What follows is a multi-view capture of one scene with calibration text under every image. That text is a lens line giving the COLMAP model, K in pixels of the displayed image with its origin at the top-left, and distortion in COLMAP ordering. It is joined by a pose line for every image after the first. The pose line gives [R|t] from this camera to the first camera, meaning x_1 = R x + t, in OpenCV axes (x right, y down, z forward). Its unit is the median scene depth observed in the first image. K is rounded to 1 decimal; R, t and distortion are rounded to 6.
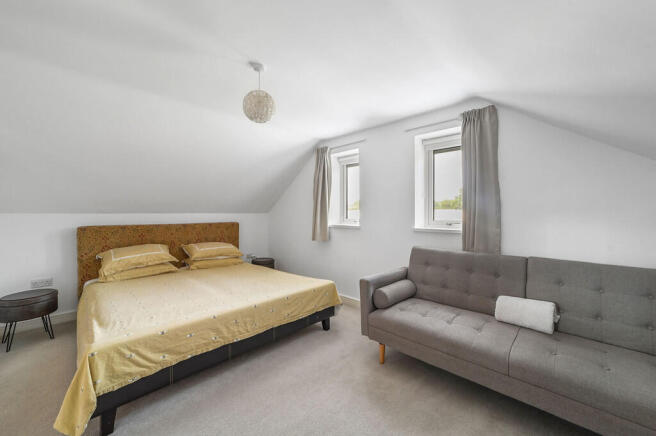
lens RADIAL K [[259.9, 0, 328.0], [0, 259.9, 218.0], [0, 0, 1]] dist [0.000263, 0.000161]
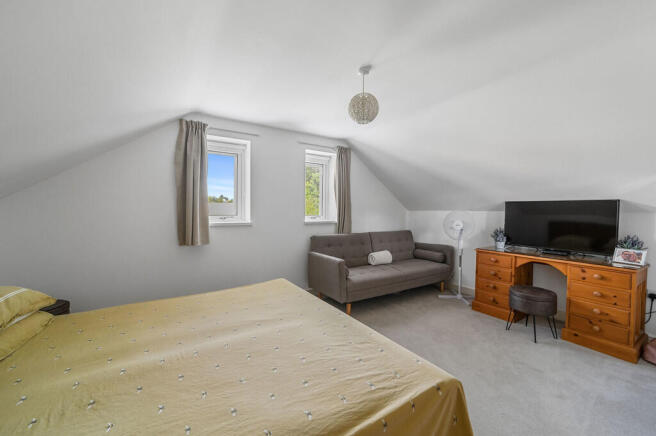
lens RADIAL K [[259.9, 0, 328.0], [0, 259.9, 218.0], [0, 0, 1]] dist [0.000263, 0.000161]
pose [[0.234109, -0.031663, 0.971695, -0.741741], [0.006493, 0.999498, 0.031005, -0.014186], [-0.972189, -0.000950, 0.234197, 0.497446]]
